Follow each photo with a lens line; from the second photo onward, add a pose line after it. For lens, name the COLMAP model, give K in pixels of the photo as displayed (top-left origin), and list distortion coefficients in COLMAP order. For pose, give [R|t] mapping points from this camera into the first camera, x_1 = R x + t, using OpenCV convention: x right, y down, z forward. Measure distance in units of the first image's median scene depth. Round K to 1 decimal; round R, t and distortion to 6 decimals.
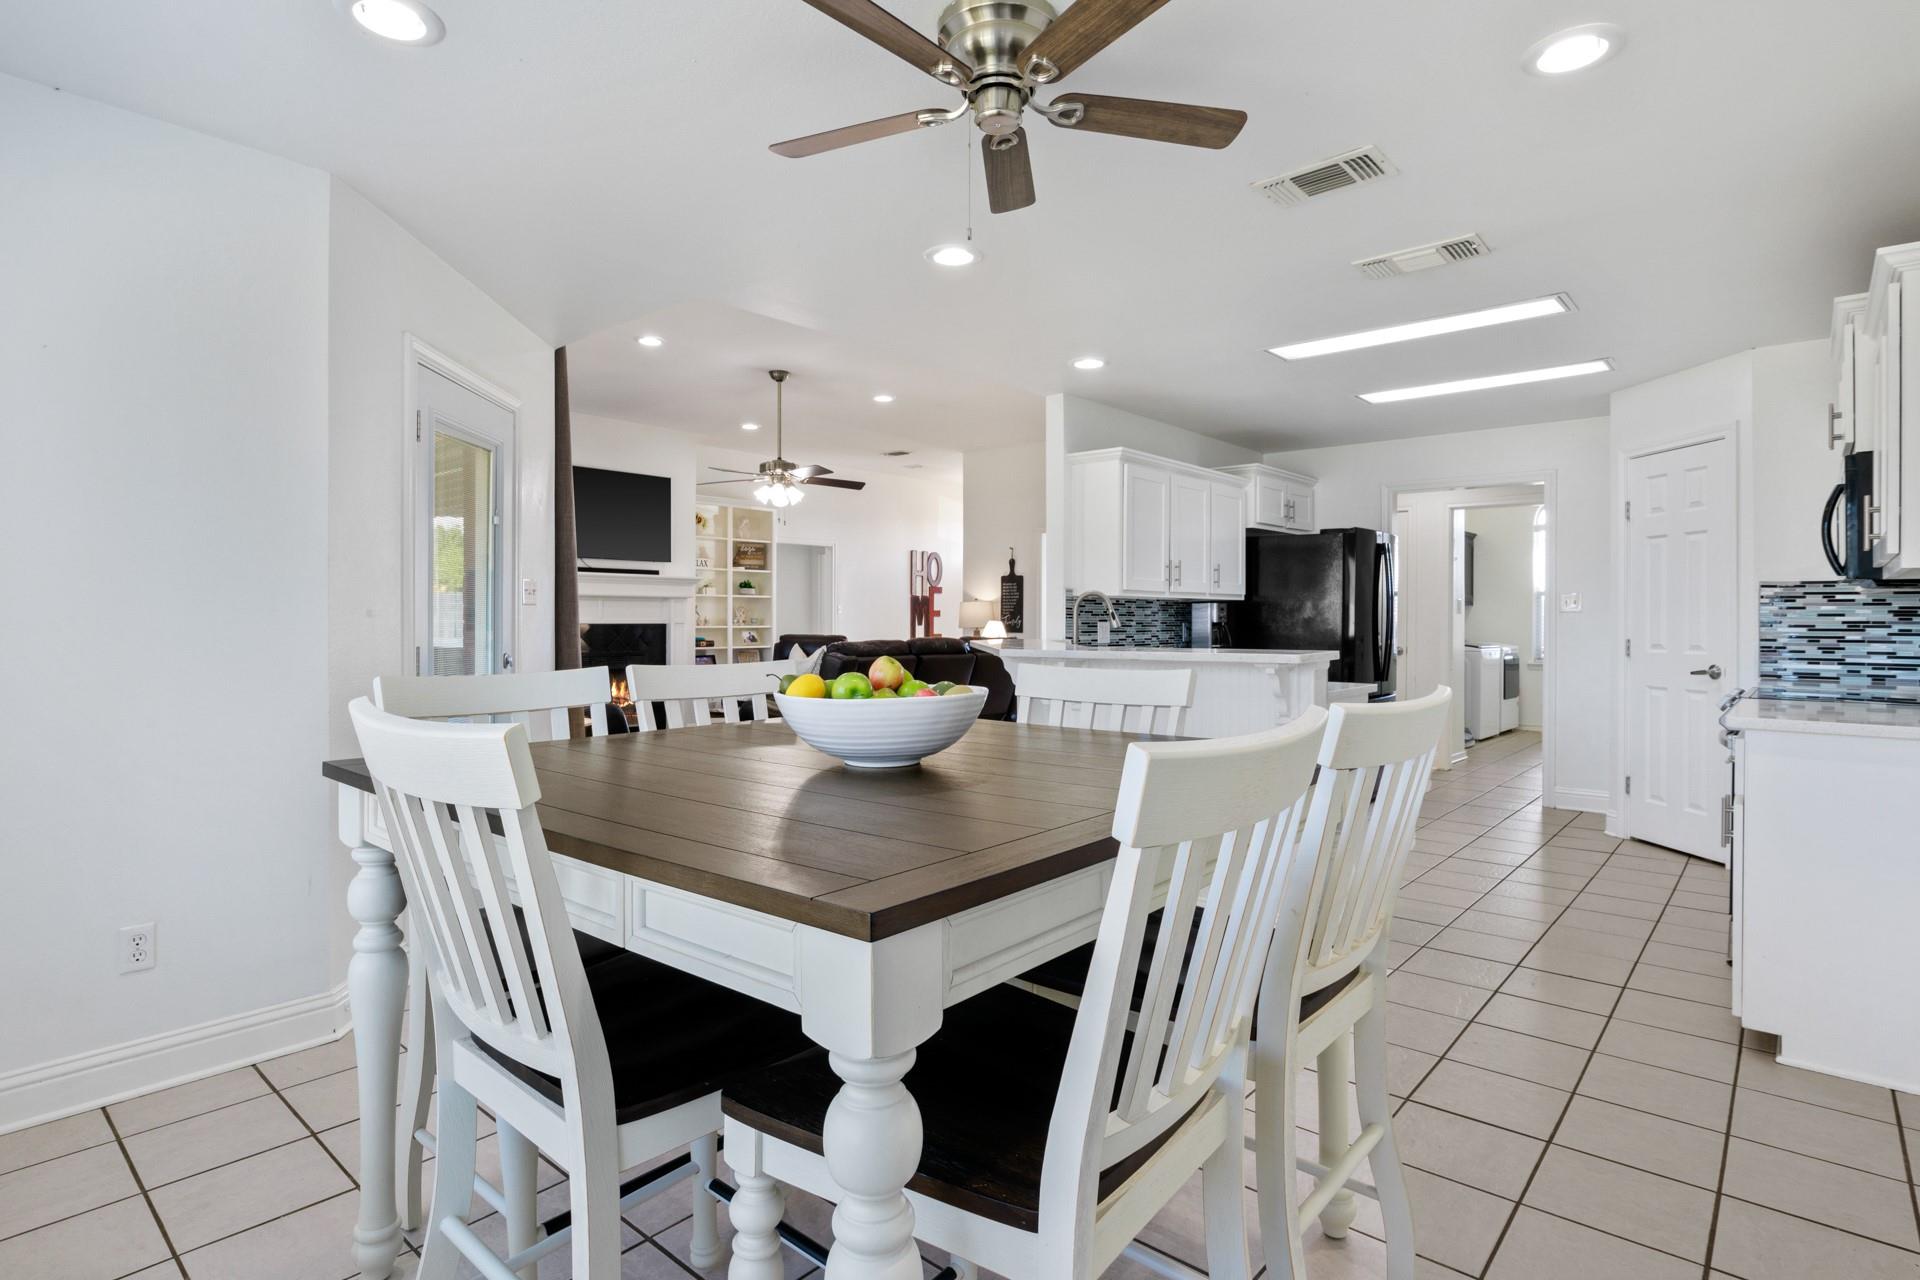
lens RADIAL K [[969.3, 0, 955.0], [0, 969.3, 636.7], [0, 0, 1]] dist [-0.007409, -0.001387]
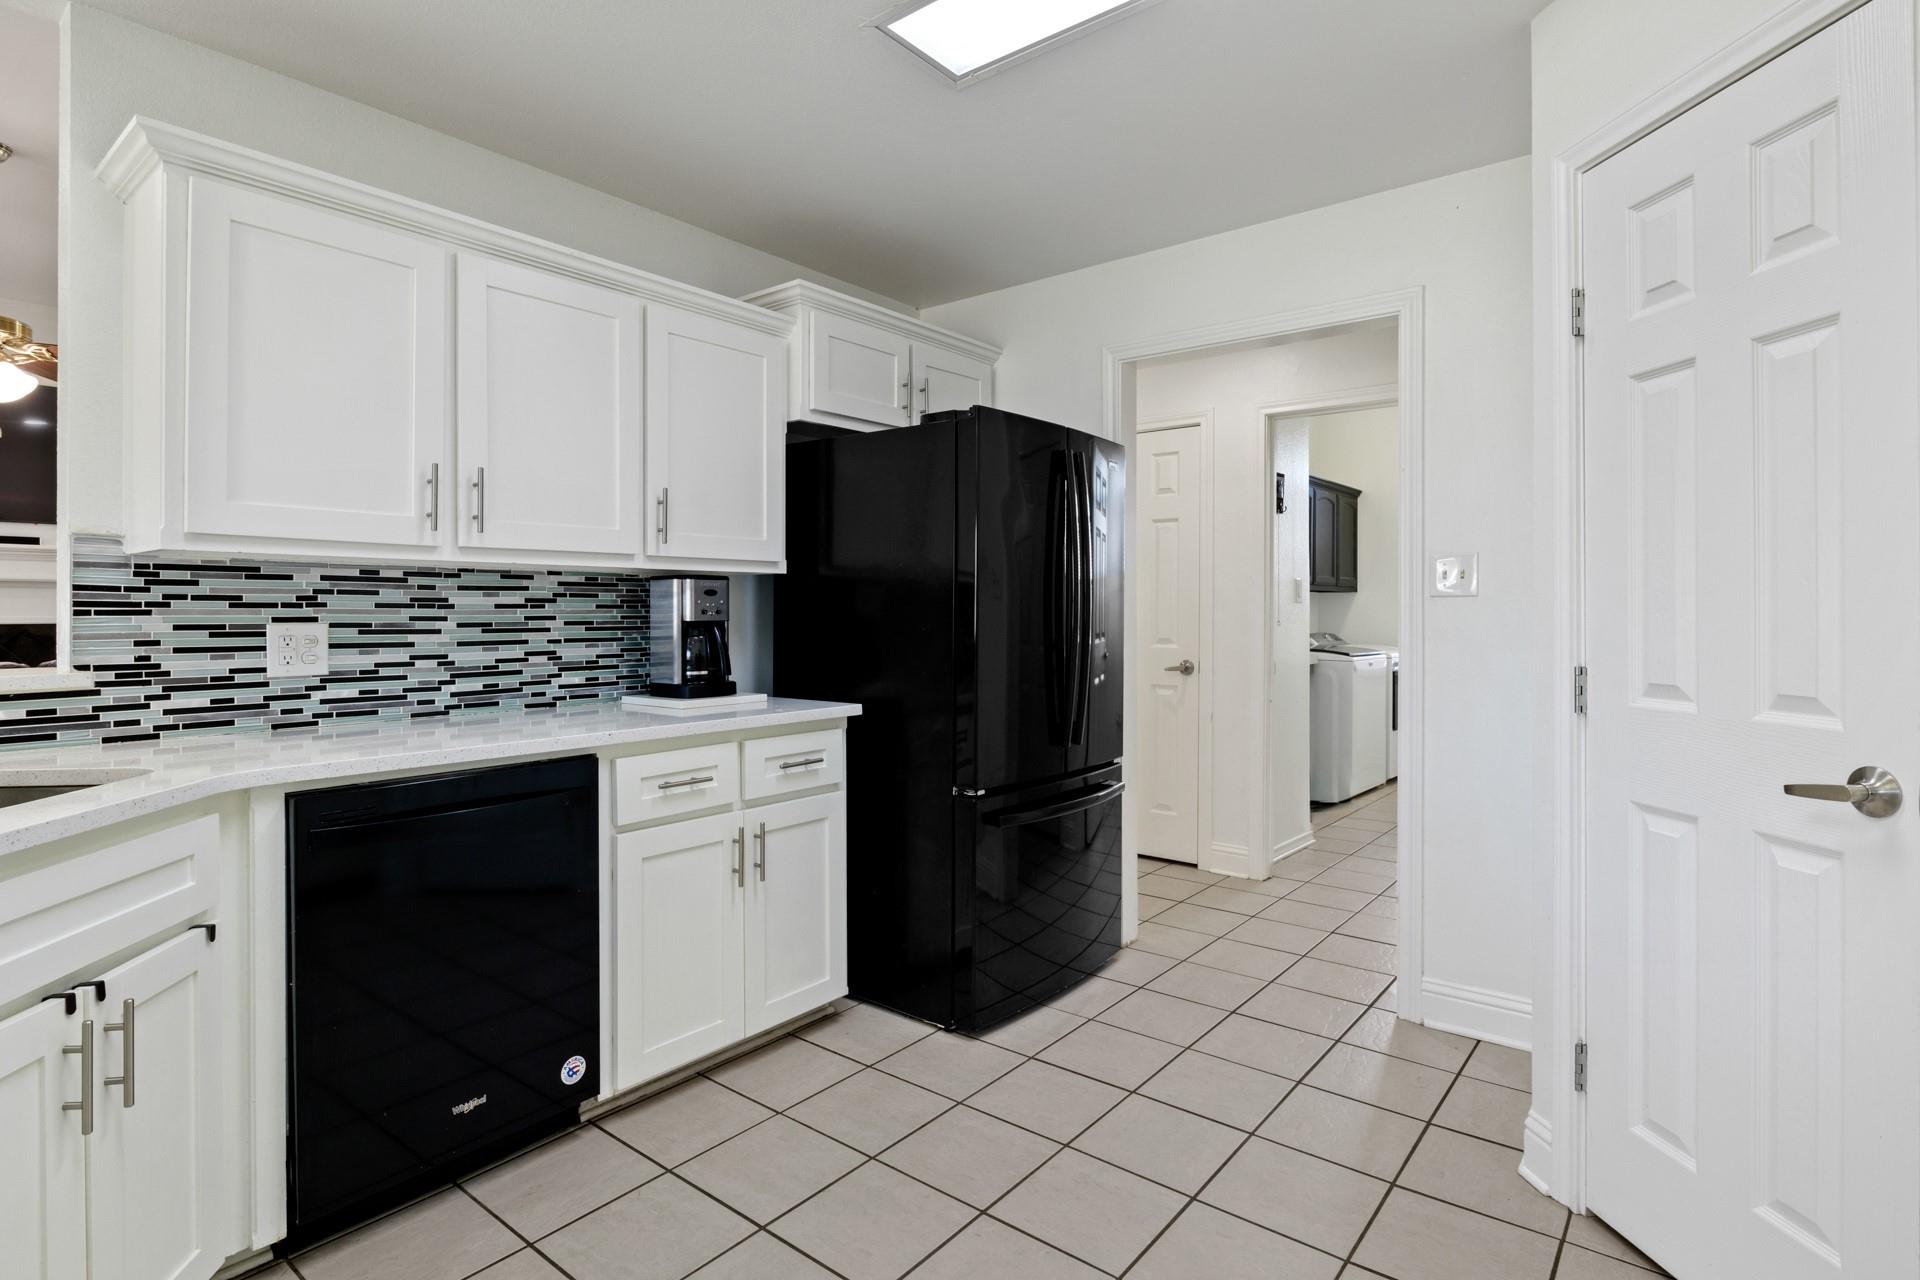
lens RADIAL K [[969.3, 0, 963.4], [0, 969.3, 631.6], [0, 0, 1]] dist [-0.007409, -0.001387]
pose [[0.998842, -0.005362, 0.047805, 0.381885], [0.005261, 0.999984, 0.002239, -0.010654], [-0.047816, -0.001985, 0.998854, 0.552469]]
